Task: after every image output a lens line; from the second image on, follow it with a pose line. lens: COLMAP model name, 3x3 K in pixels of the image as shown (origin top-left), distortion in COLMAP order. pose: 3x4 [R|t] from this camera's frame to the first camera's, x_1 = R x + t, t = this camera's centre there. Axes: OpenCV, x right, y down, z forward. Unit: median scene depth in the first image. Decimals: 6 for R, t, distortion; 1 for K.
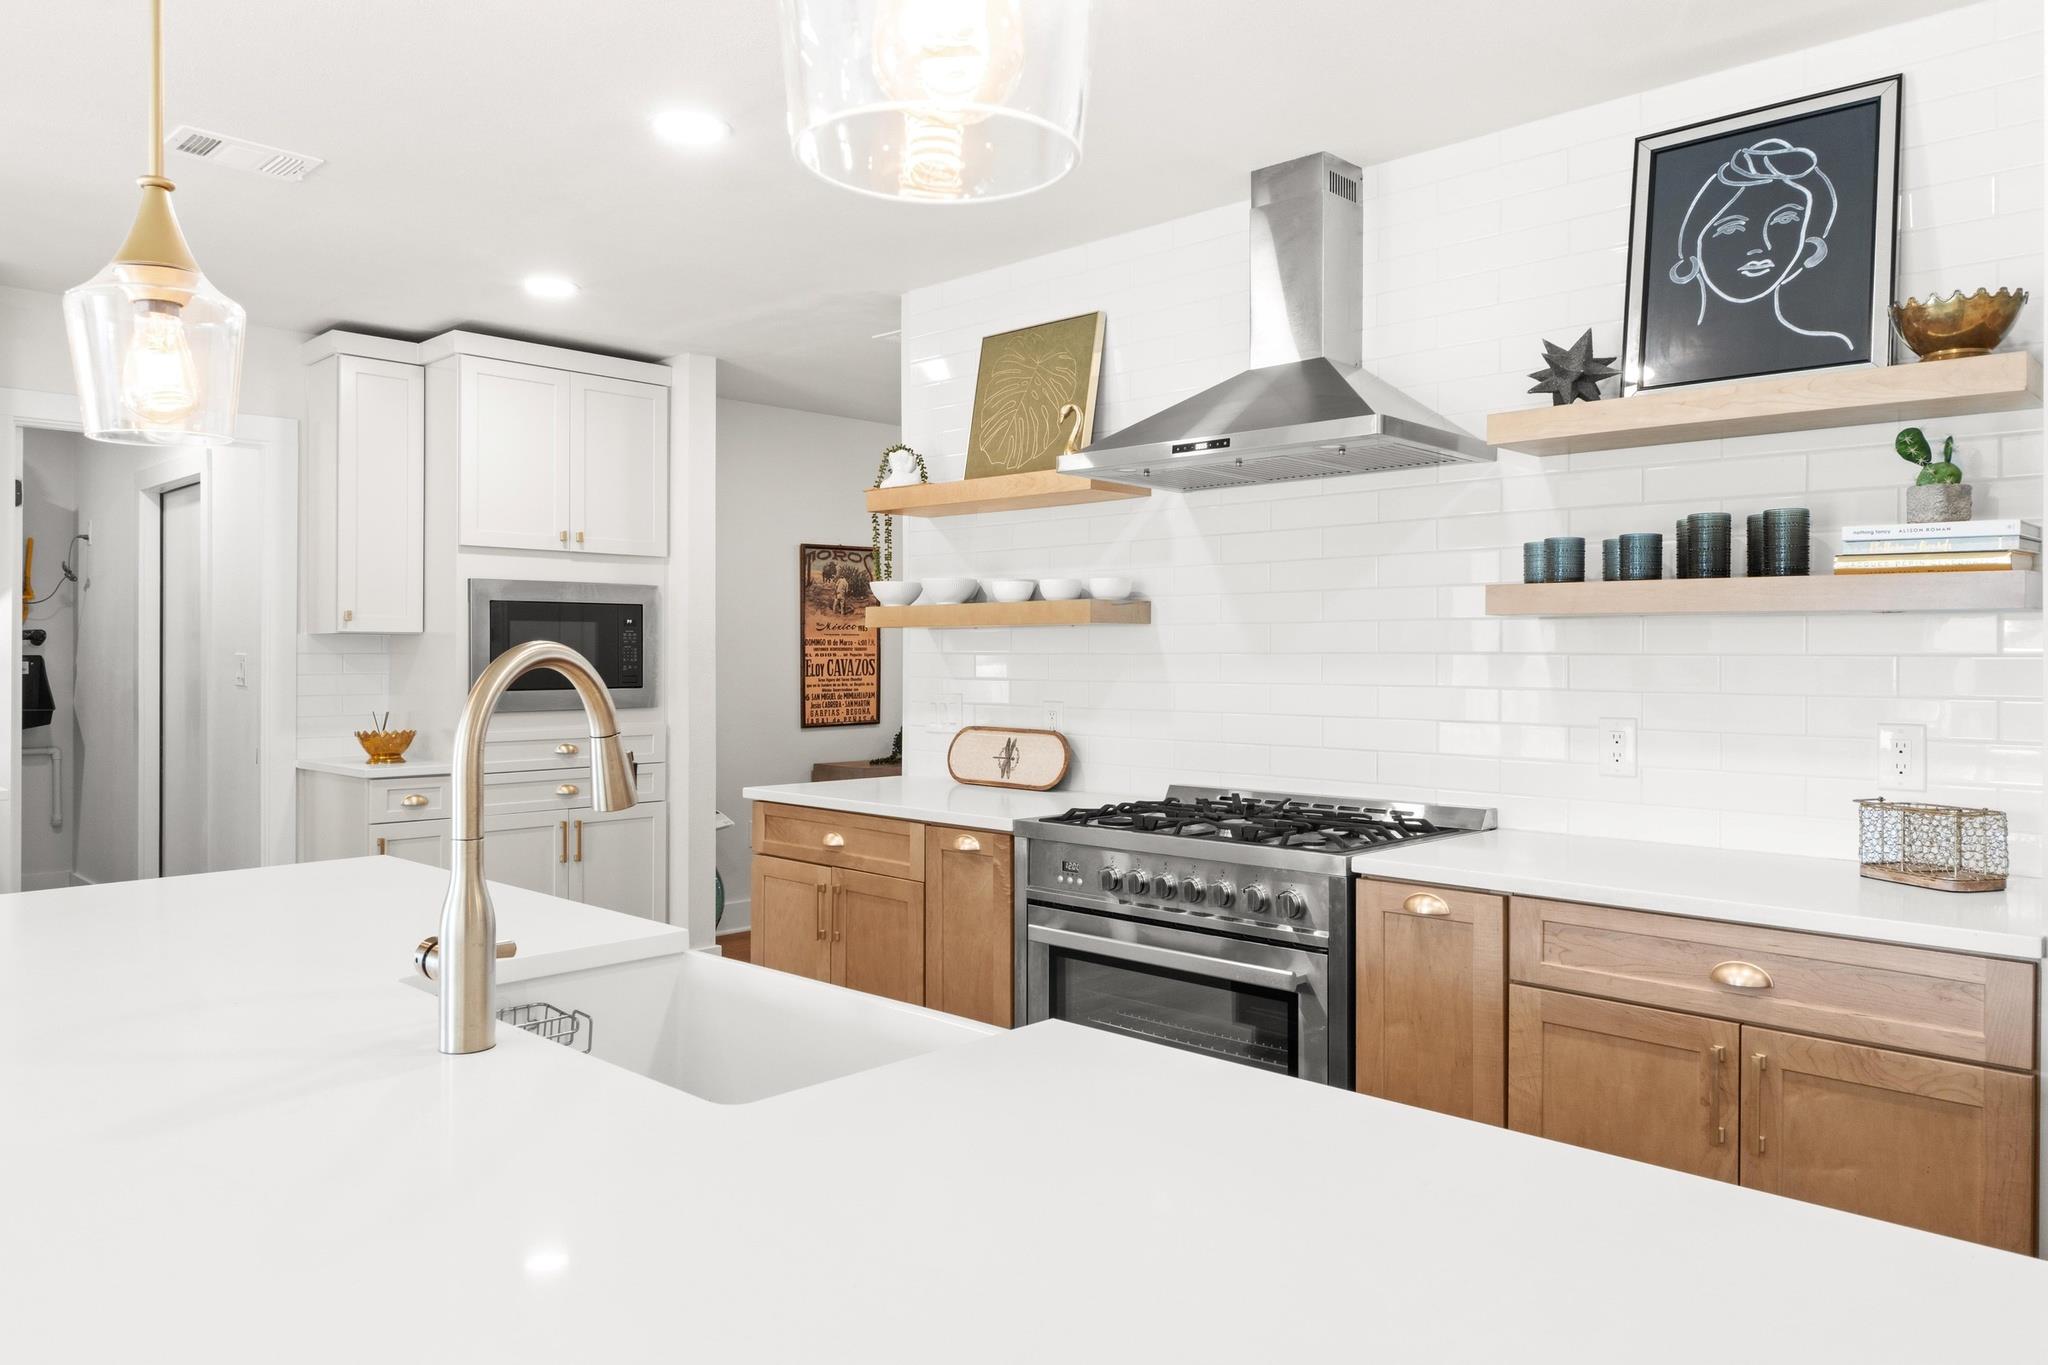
lens RADIAL K [[1391.3, 0, 1021.0], [0, 1391.3, 653.3], [0, 0, 1]] dist [-0.002414, -0.001940]
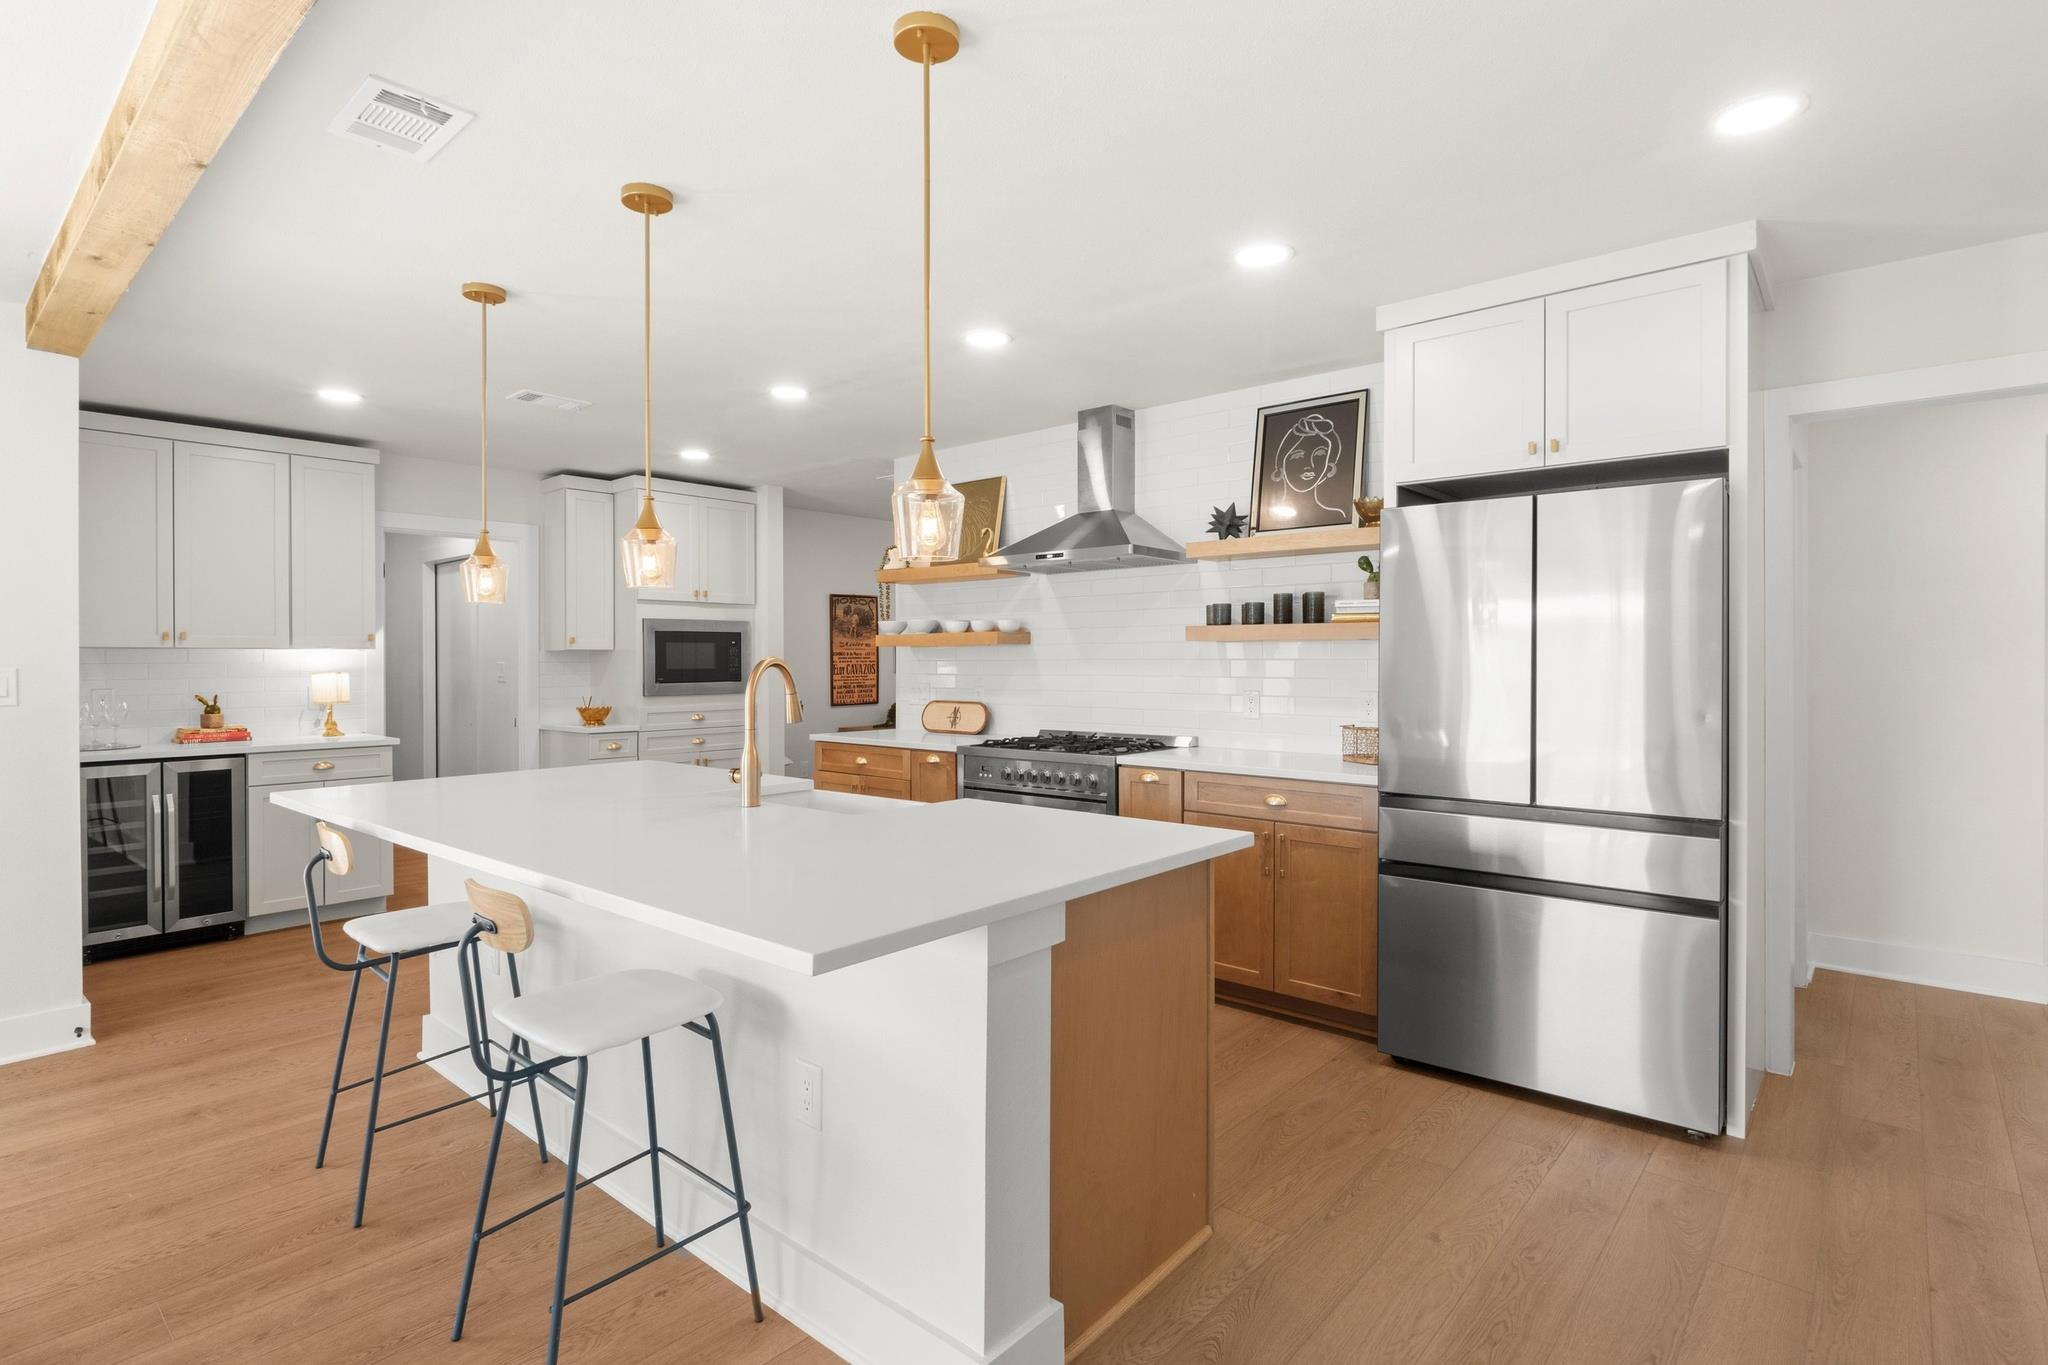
lens RADIAL K [[1006.7, 0, 1022.0], [0, 1006.7, 663.6], [0, 0, 1]] dist [-0.003089, -0.000347]
pose [[0.998659, -0.004552, 0.051564, 0.011082], [0.004365, 0.999983, 0.003747, -0.000279], [-0.051580, -0.003517, 0.998663, -0.331251]]
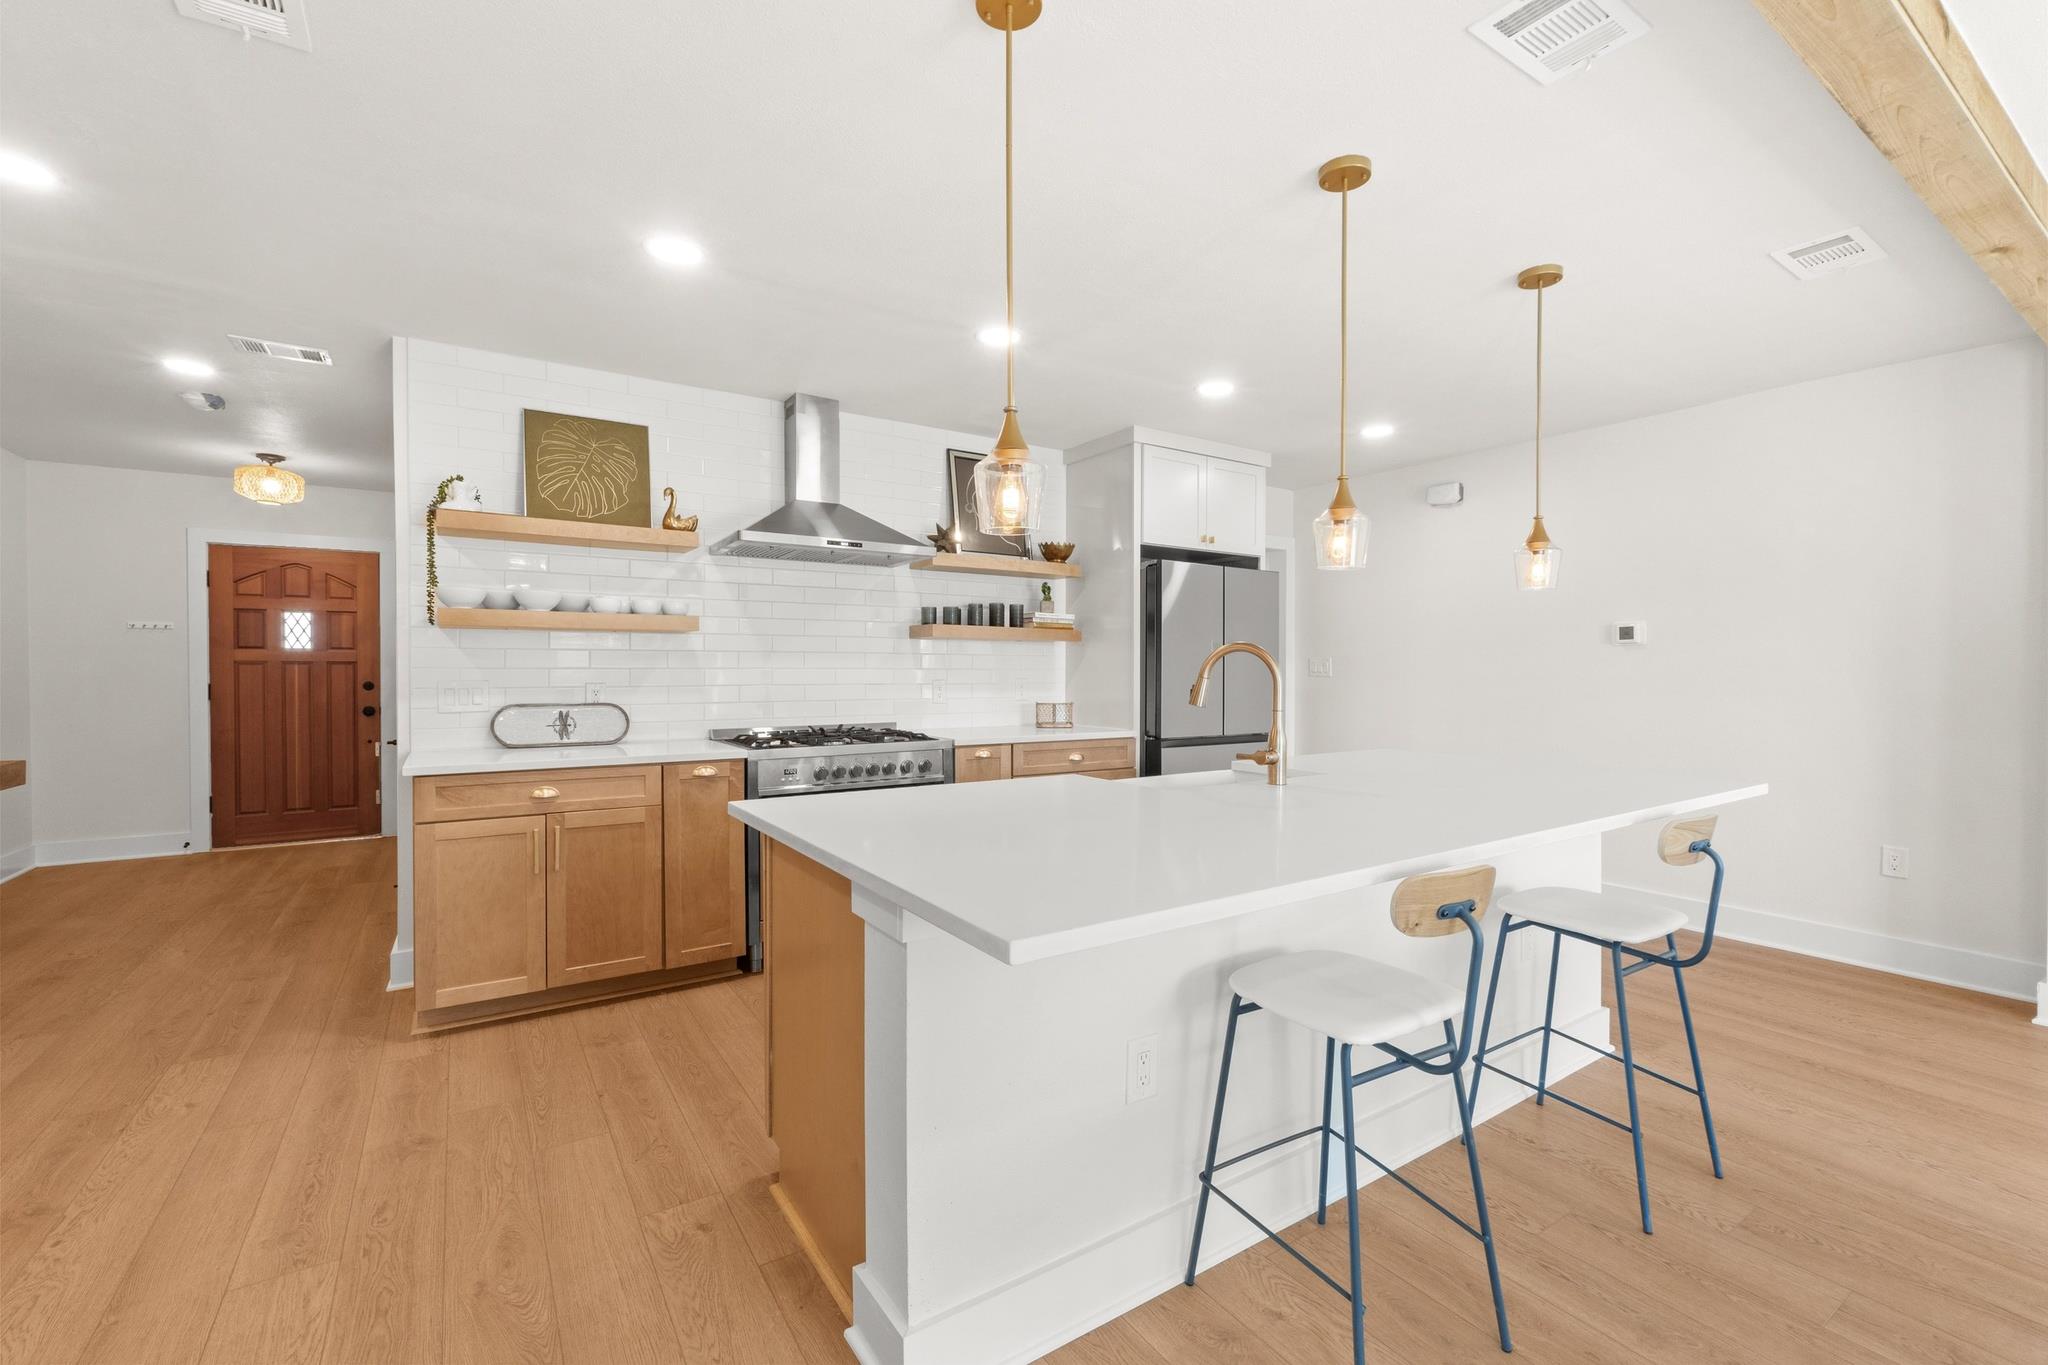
lens RADIAL K [[860.4, 0, 1017.9], [0, 860.4, 679.0], [0, 0, 1]] dist [-0.006972, 0.000003]
pose [[0.222937, -0.014907, 0.974719, -0.740277], [-0.004026, 0.999860, 0.016212, 0.014033], [-0.974824, -0.007538, 0.222846, 0.373215]]
